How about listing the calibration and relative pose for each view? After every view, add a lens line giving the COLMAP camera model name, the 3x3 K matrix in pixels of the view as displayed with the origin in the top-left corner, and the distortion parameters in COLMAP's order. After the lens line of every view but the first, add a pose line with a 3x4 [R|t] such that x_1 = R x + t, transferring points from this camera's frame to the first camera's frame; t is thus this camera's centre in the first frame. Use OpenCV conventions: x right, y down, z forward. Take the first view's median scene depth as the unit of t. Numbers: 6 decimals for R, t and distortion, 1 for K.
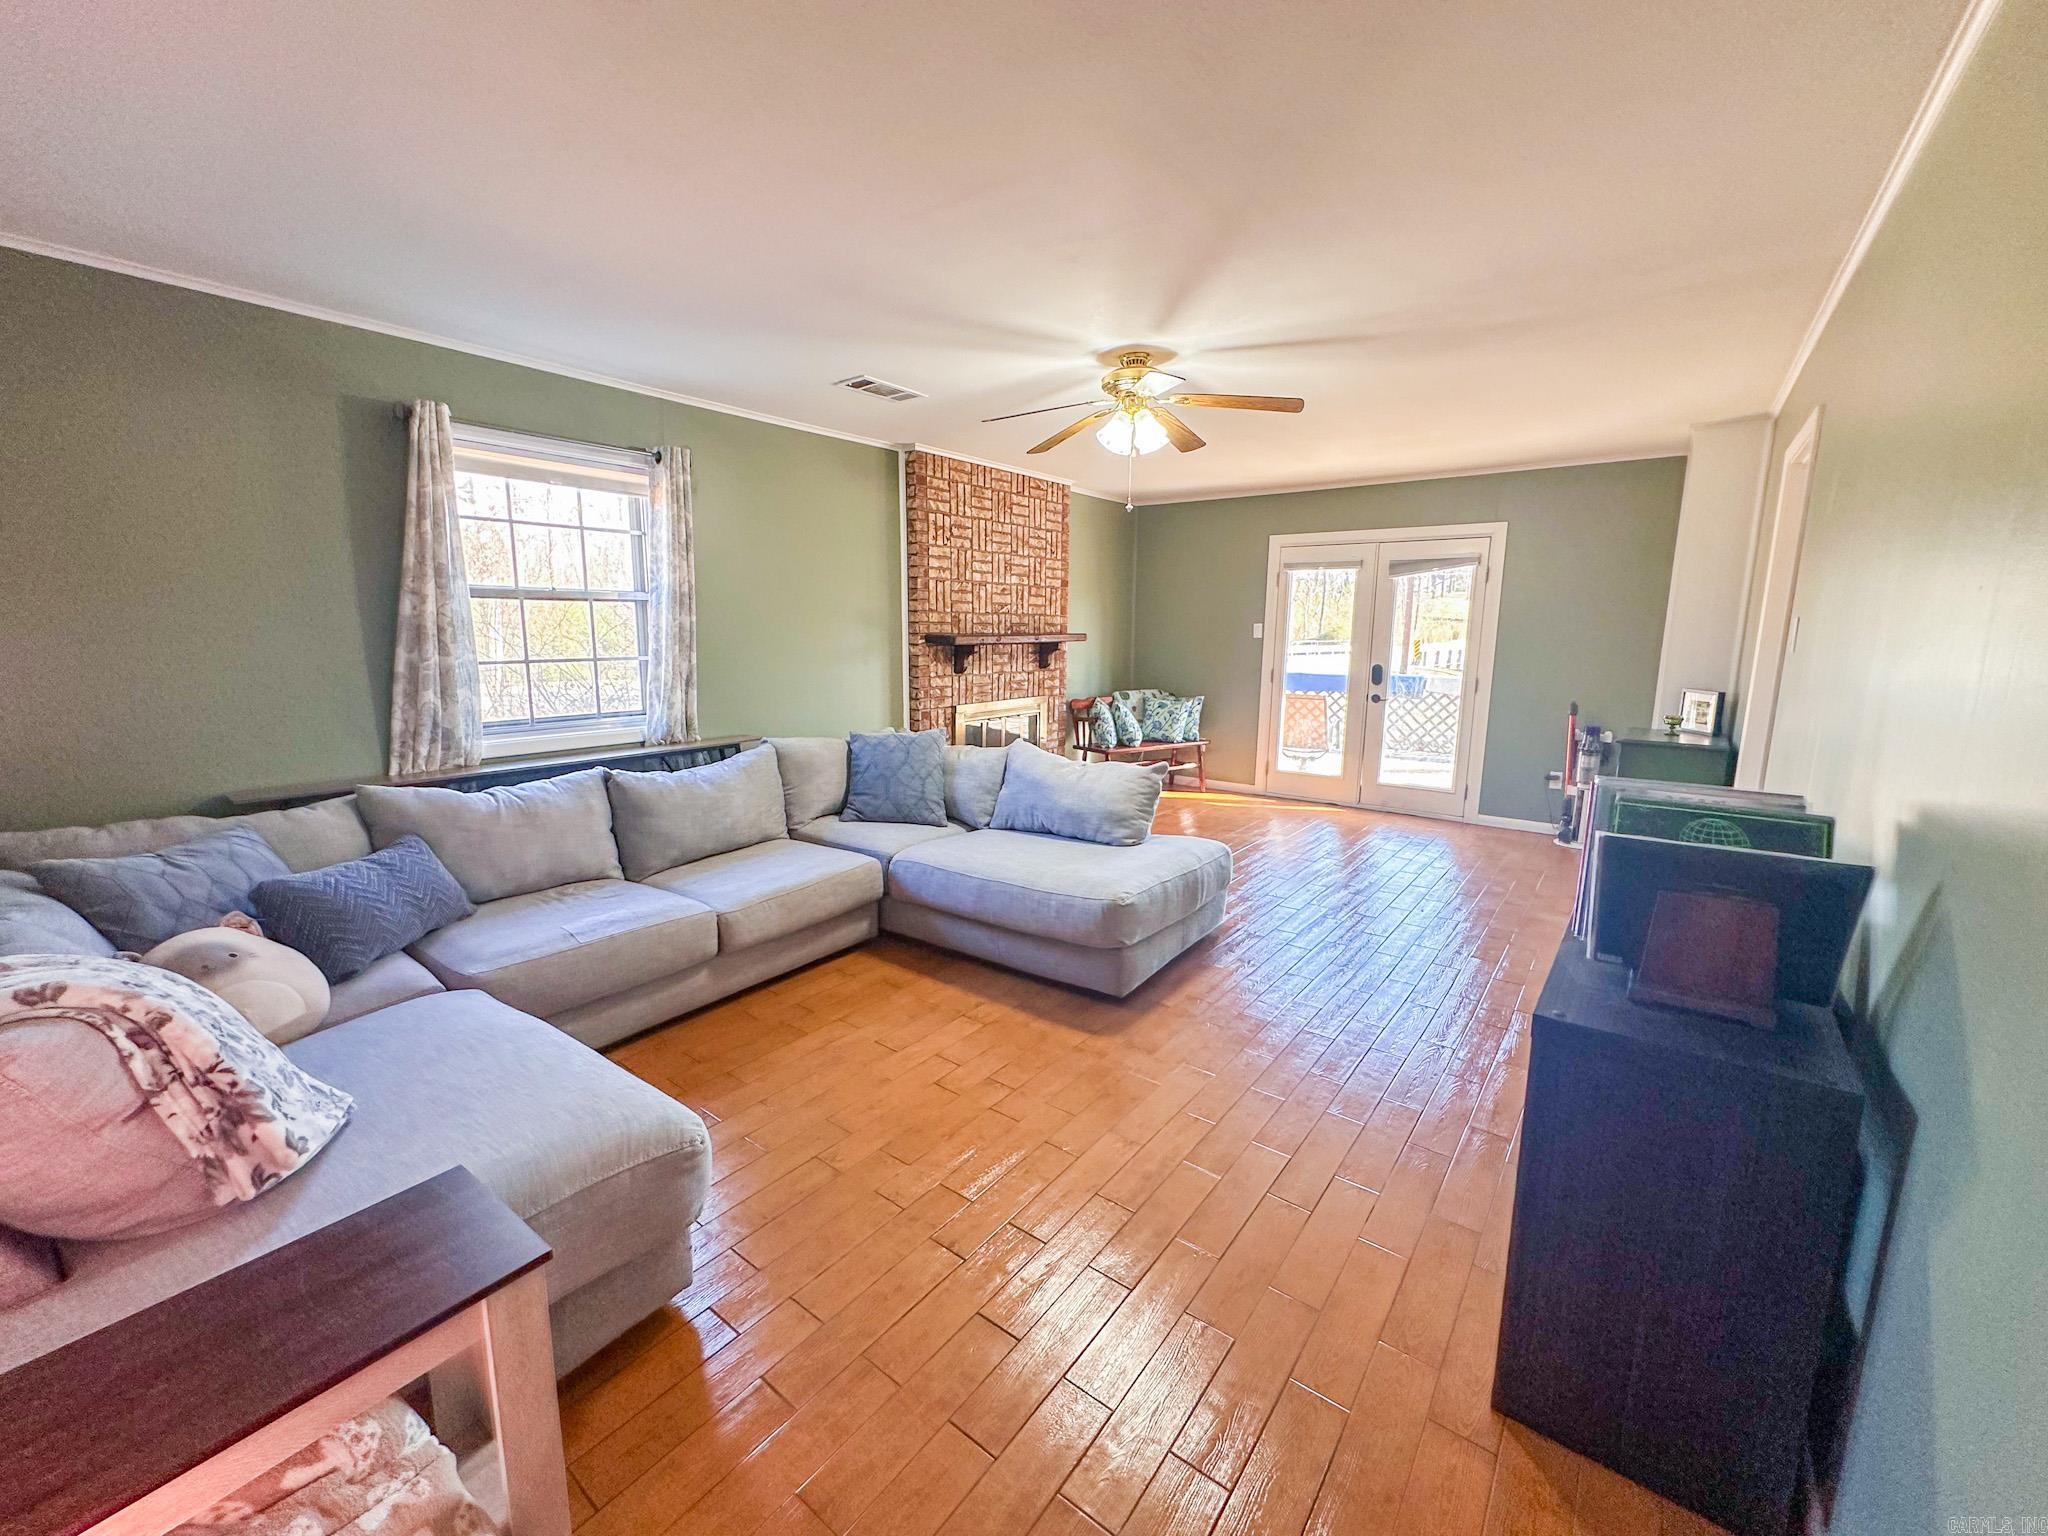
lens RADIAL K [[817.8, 0, 1021.7], [0, 817.8, 762.5], [0, 0, 1]] dist [-0.004426, 0.000768]
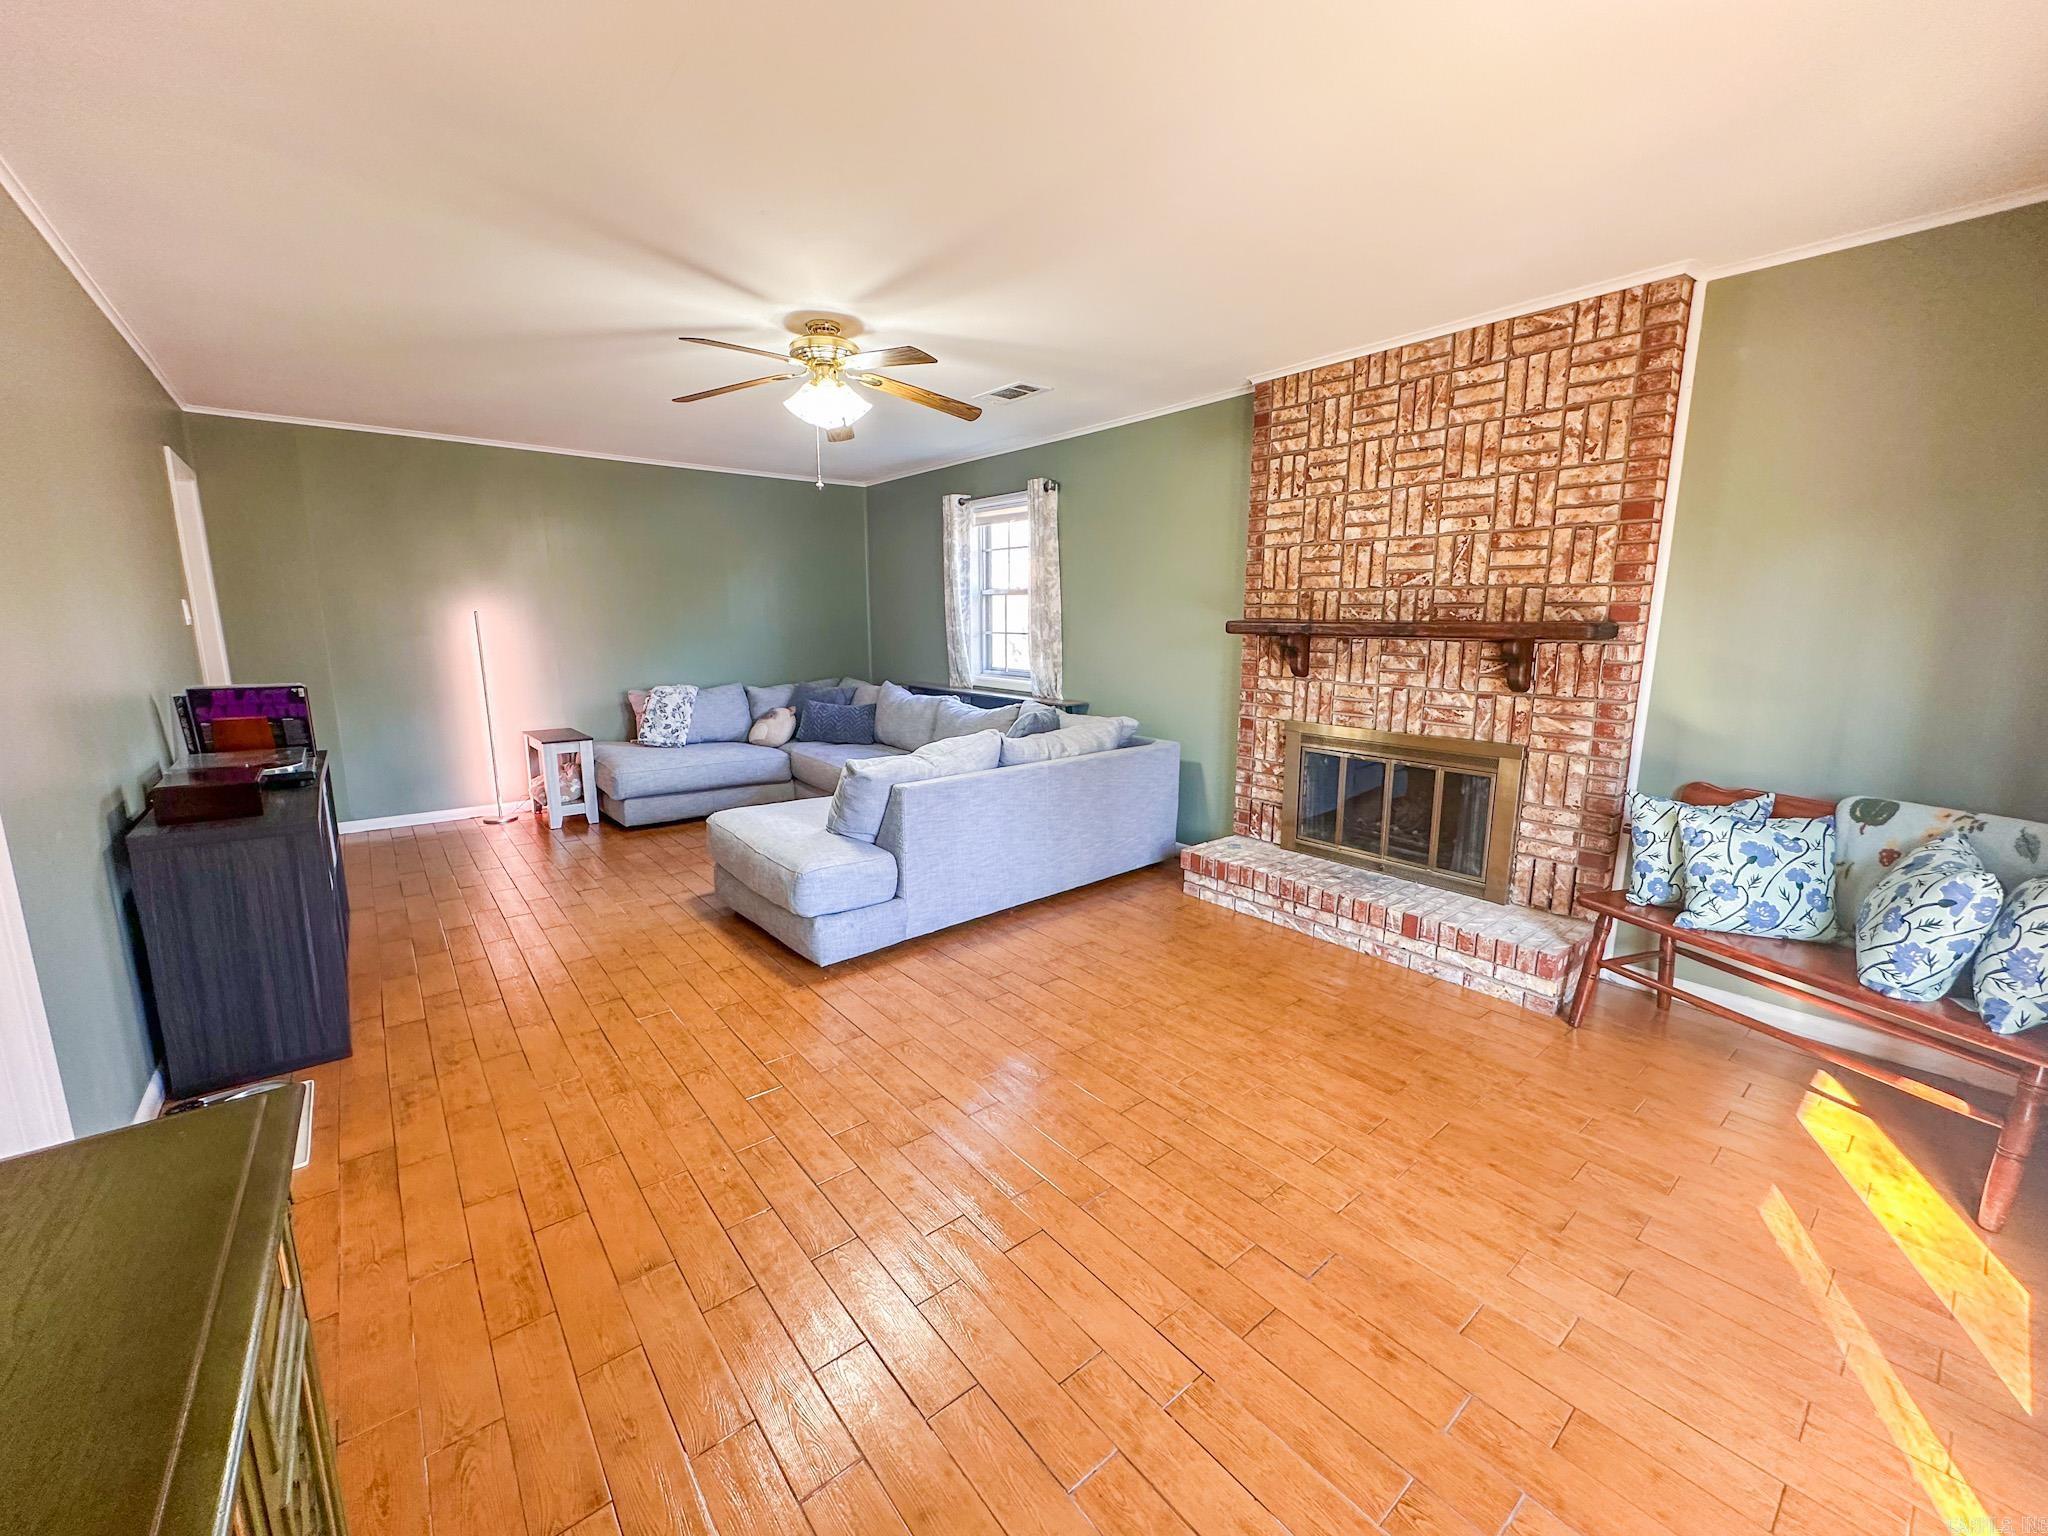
lens RADIAL K [[817.8, 0, 1019.4], [0, 817.8, 763.8], [0, 0, 1]] dist [-0.004426, 0.000768]
pose [[-0.226094, 0.166869, -0.959706, 0.656115], [-0.167106, 0.963969, 0.206978, -0.139196], [0.959665, 0.207170, -0.190063, 0.899893]]
